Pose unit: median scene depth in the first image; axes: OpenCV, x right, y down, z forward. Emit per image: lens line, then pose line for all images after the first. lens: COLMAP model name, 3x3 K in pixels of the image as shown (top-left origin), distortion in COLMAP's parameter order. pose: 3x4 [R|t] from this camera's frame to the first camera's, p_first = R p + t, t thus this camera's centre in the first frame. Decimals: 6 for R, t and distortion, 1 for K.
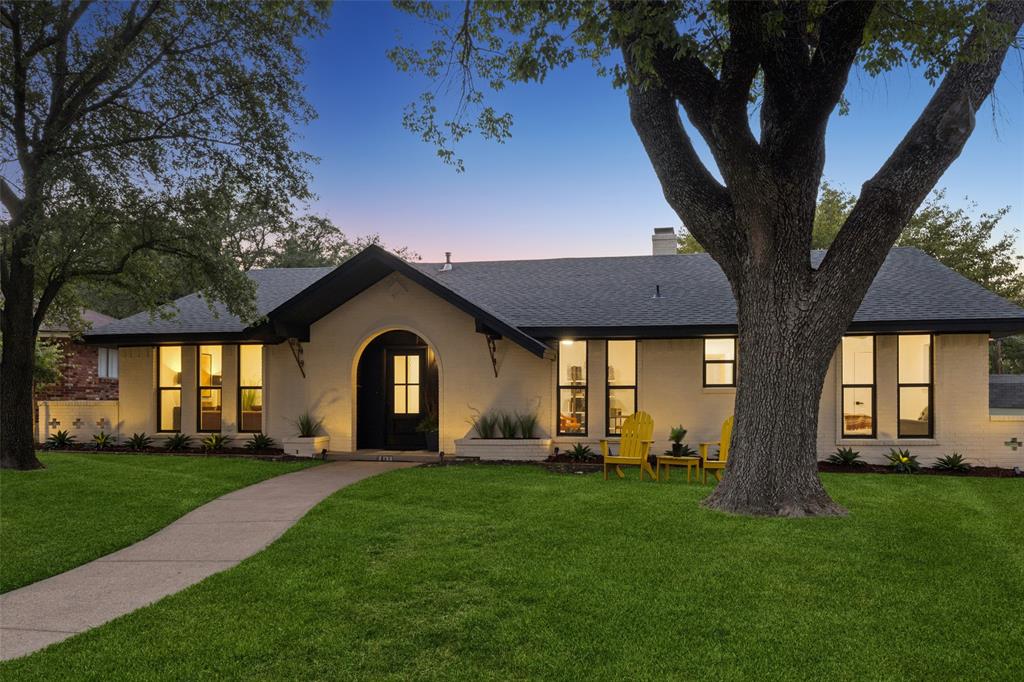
lens RADIAL K [[763.8, 0, 512.0], [0, 763.8, 341.0], [0, 0, 1]] dist [0.000289, 0.004413]
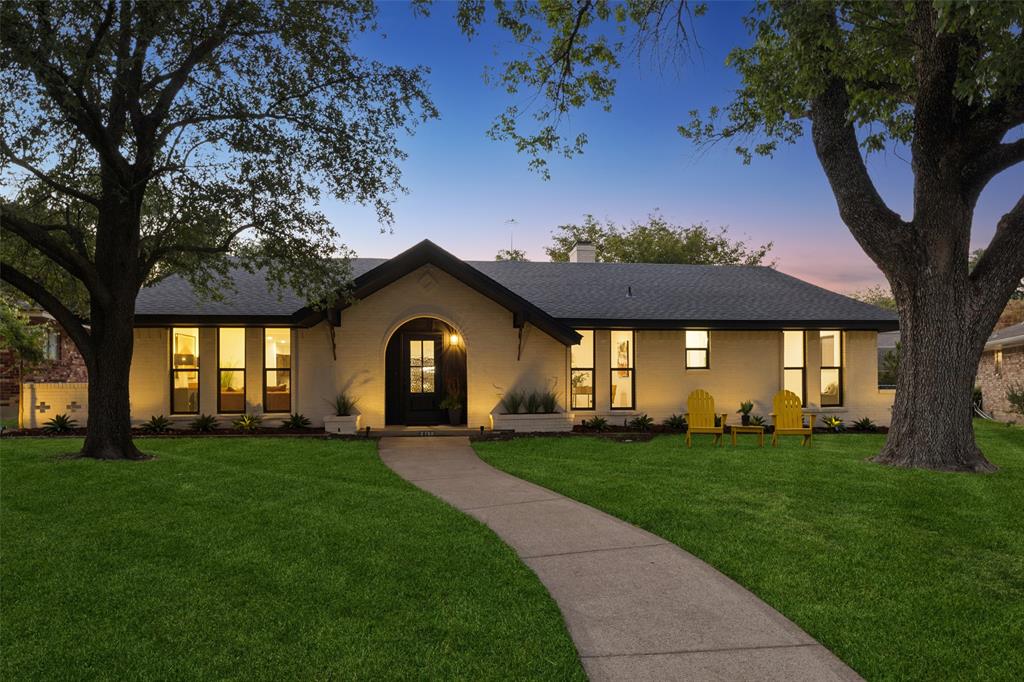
lens RADIAL K [[615.2, 0, 496.1], [0, 615.2, 339.4], [0, 0, 1]] dist [0.000371, -0.000201]
pose [[0.953708, 0.014593, 0.300379, -0.334811], [-0.018847, 0.999759, 0.011271, 0.005565], [-0.300142, -0.016410, 0.953753, 0.123744]]
